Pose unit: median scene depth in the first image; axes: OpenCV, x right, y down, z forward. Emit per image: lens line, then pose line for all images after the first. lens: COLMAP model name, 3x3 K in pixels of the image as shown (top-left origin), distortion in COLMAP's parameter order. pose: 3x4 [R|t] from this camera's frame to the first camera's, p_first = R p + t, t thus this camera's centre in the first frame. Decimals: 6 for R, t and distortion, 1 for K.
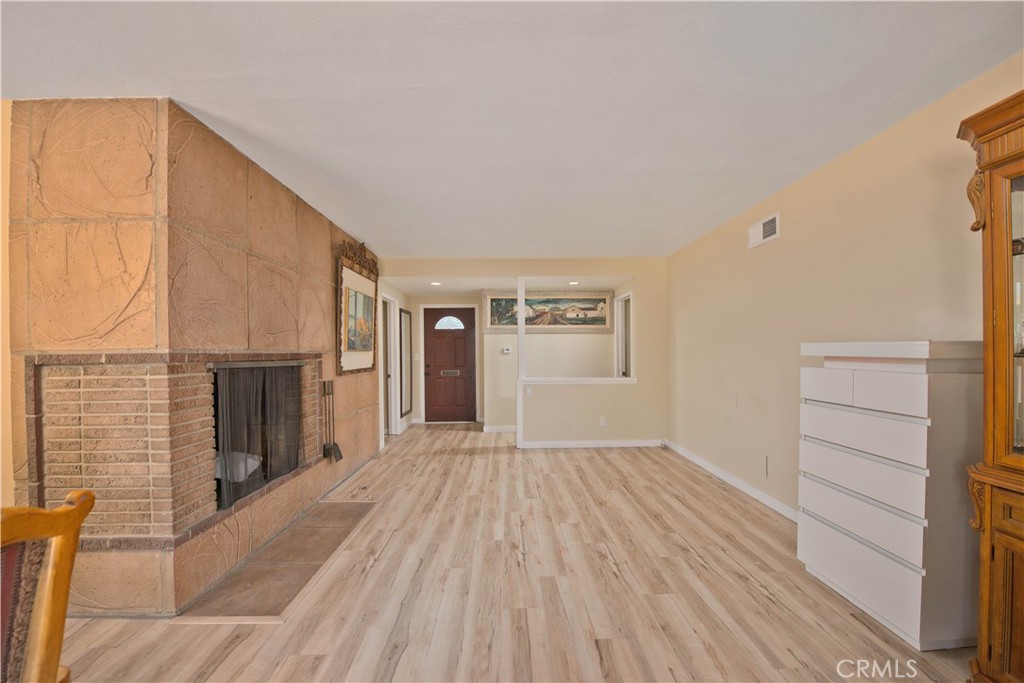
lens RADIAL K [[408.0, 0, 515.6], [0, 408.0, 352.2], [0, 0, 1]] dist [-0.019699, -0.000489]
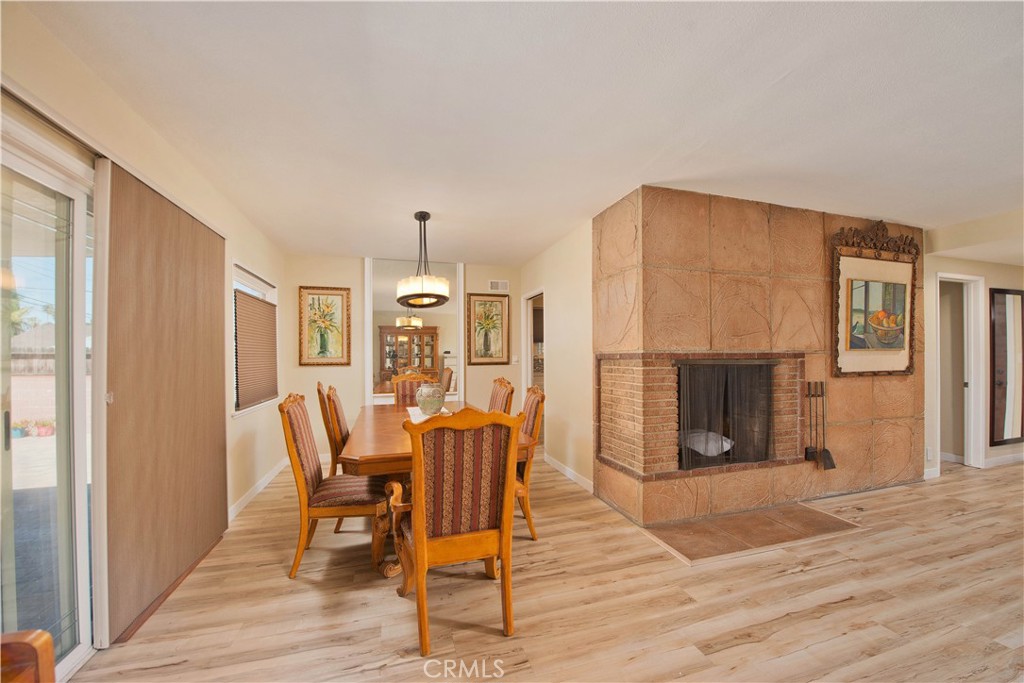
lens RADIAL K [[408.0, 0, 515.1], [0, 408.0, 349.4], [0, 0, 1]] dist [-0.019699, -0.000489]
pose [[0.256958, -0.006358, -0.966402, 0.396221], [0.001892, 0.999980, -0.006076, -0.002106], [0.966421, -0.000267, 0.256965, 0.107085]]
